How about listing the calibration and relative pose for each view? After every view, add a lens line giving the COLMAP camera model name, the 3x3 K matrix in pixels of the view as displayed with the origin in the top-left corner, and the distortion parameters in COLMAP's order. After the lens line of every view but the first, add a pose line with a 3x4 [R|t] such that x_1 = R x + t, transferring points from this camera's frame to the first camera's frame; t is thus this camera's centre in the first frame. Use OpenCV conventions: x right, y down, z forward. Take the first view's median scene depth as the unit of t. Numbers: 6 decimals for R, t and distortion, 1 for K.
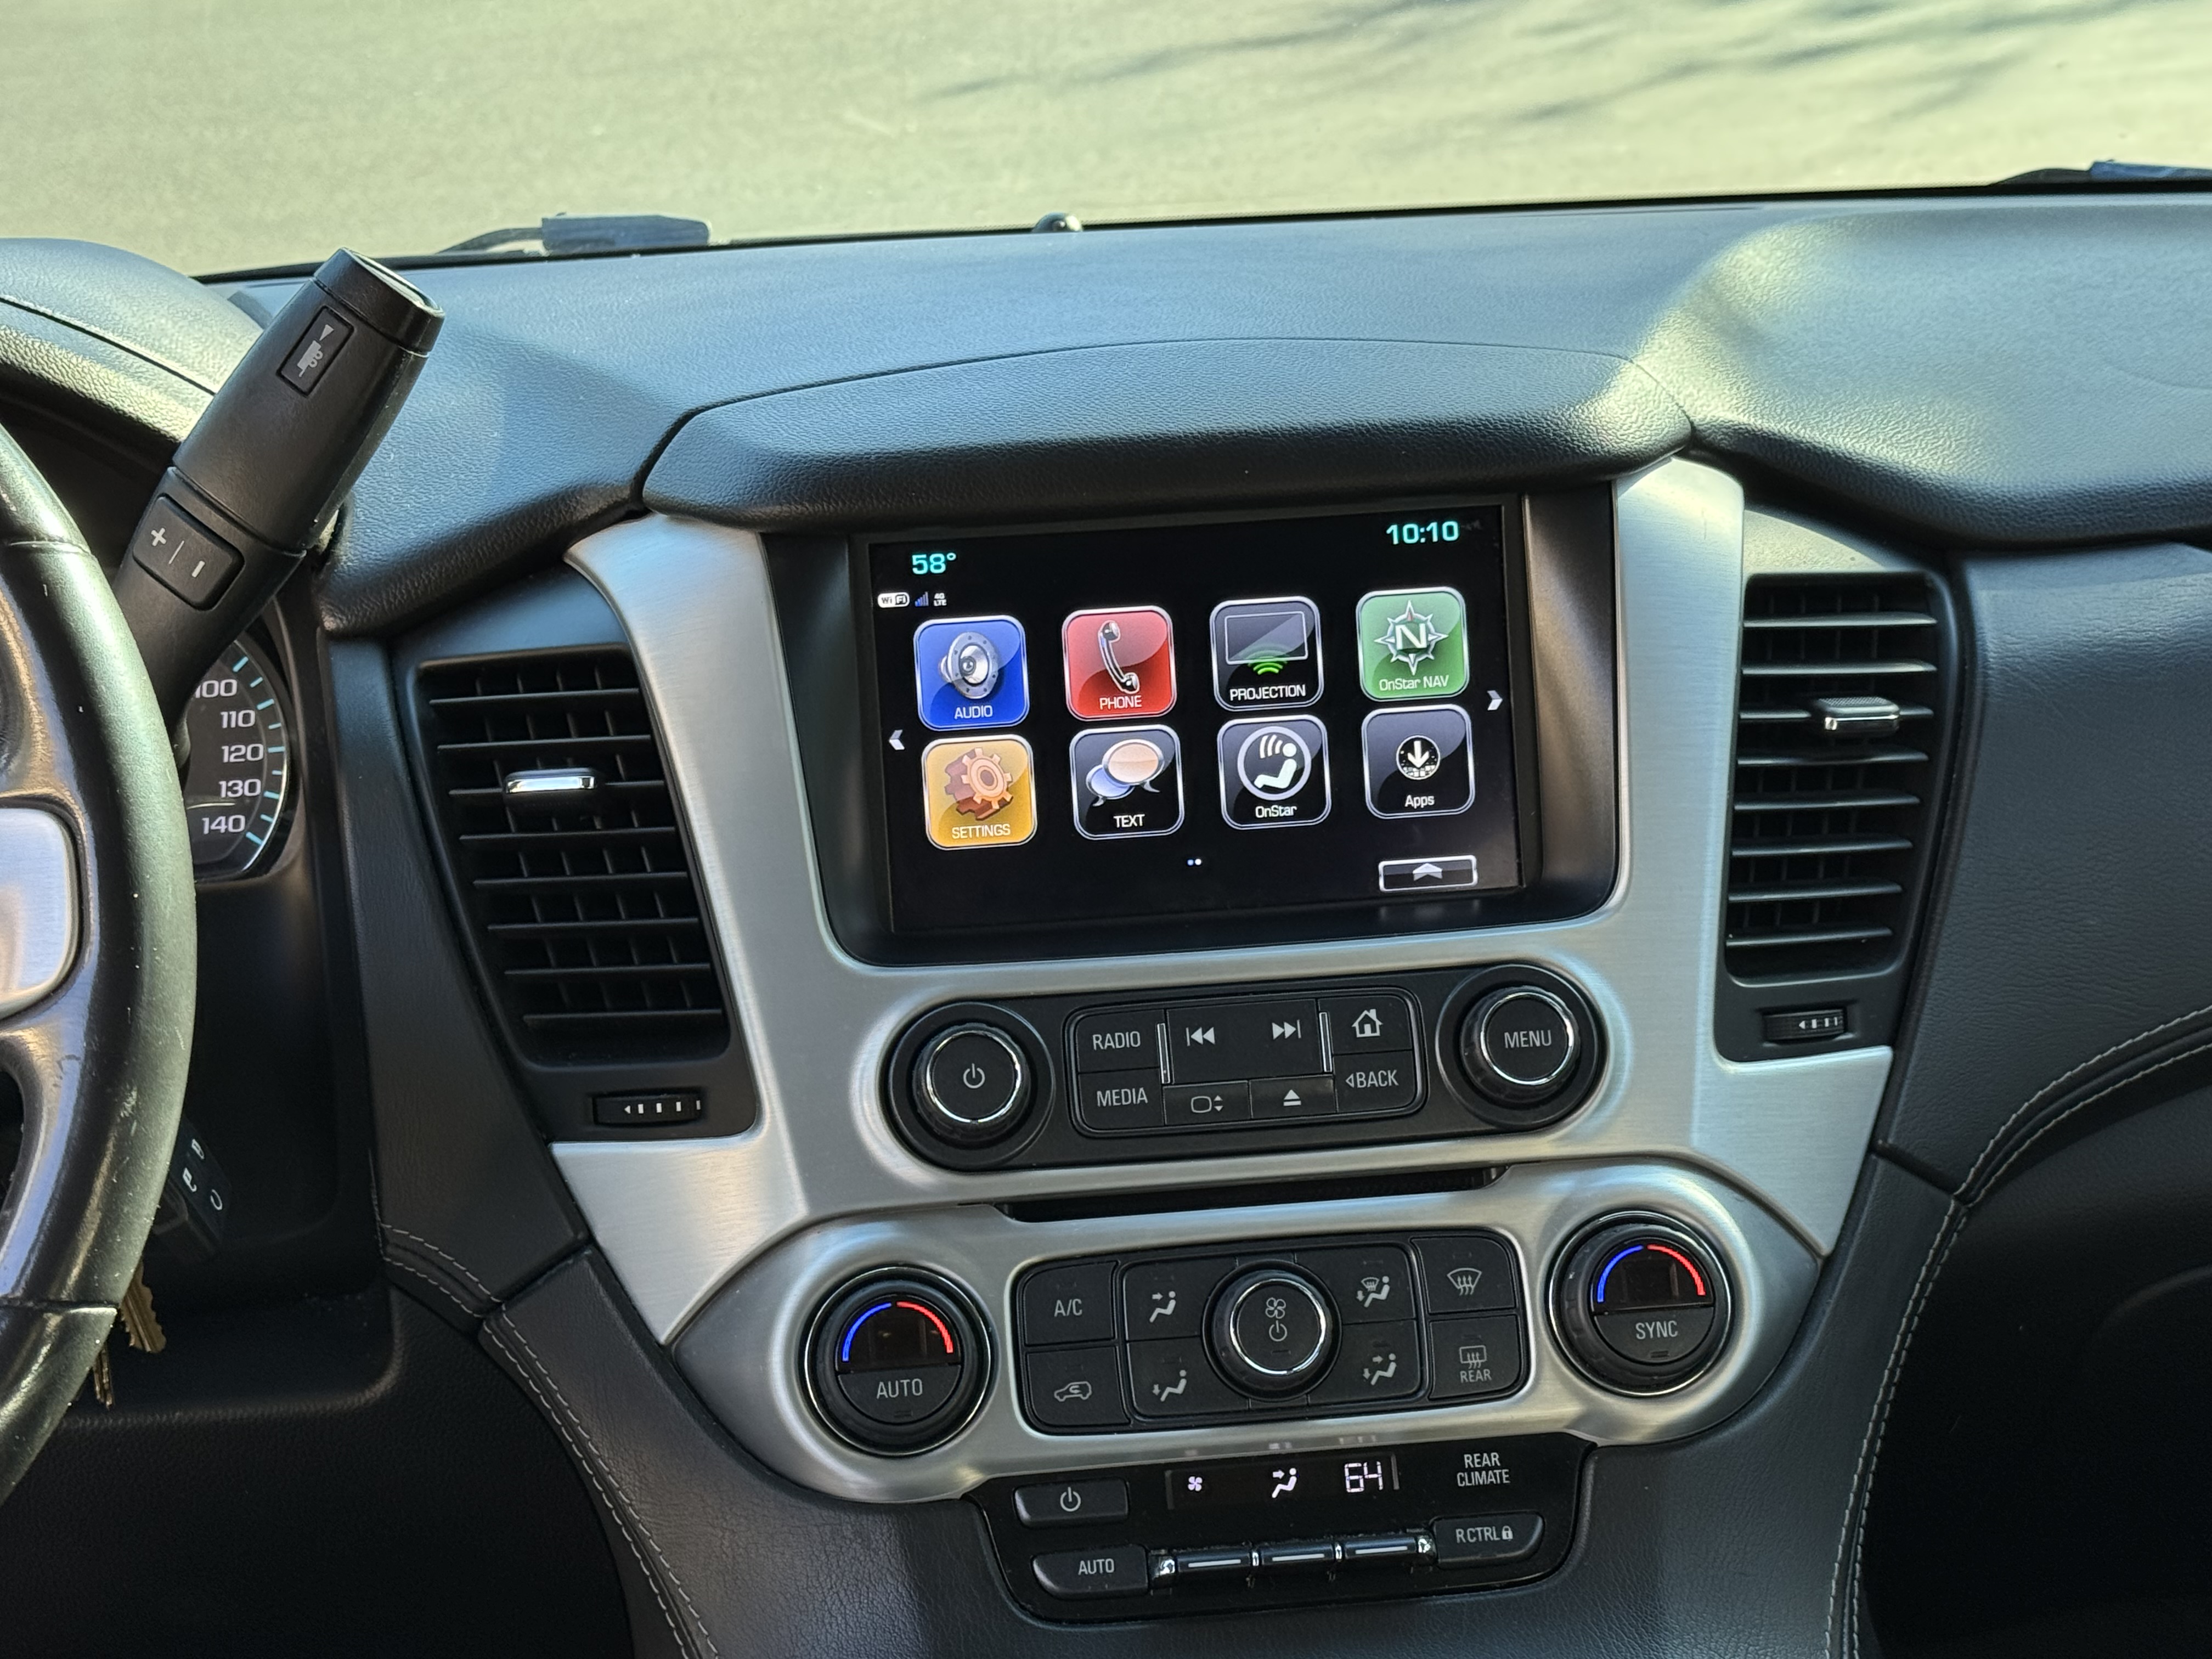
lens RADIAL K [[3490.1, 0, 1106.0], [0, 3490.1, 829.5], [0, 0, 1]] dist [0.102709, 0.118951]
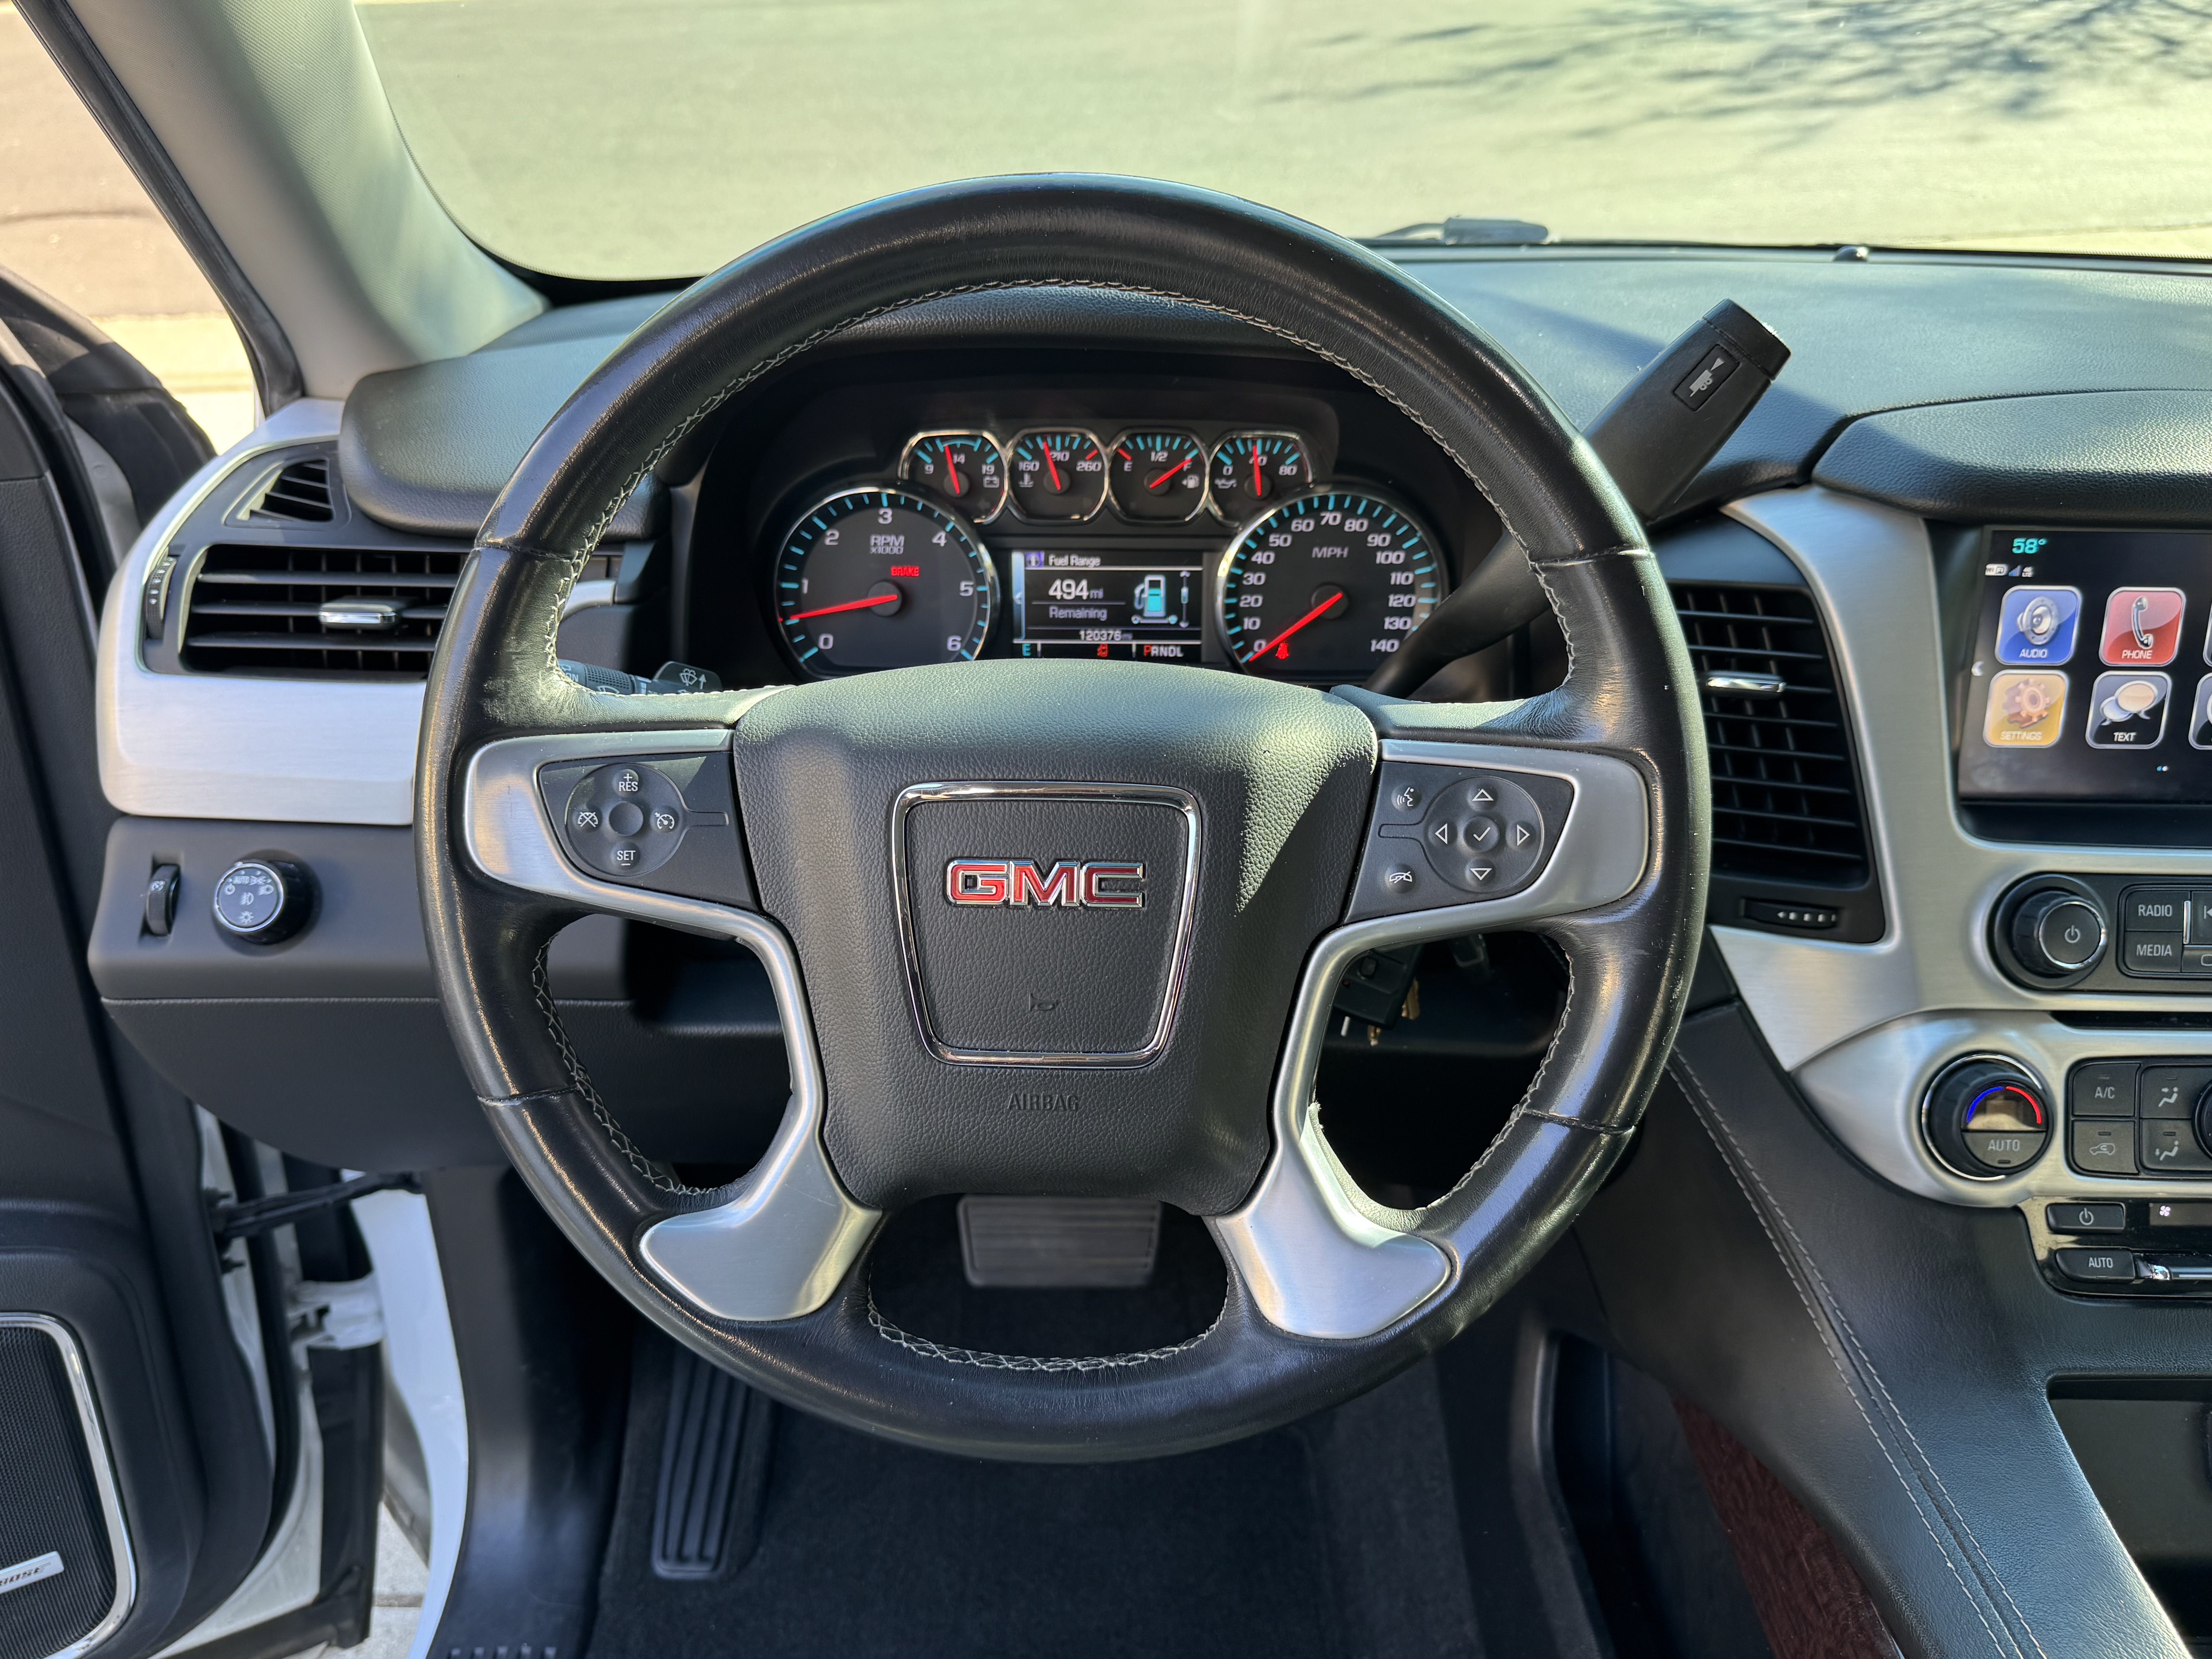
lens RADIAL K [[1600.9, 0, 1106.0], [0, 1600.9, 829.5], [0, 0, 1]] dist [0.039196, -0.081110]
pose [[0.994267, 0.091049, -0.056064, -0.369735], [-0.076413, 0.971801, 0.223077, -0.080887], [0.074794, -0.217514, 0.973187, 0.320101]]
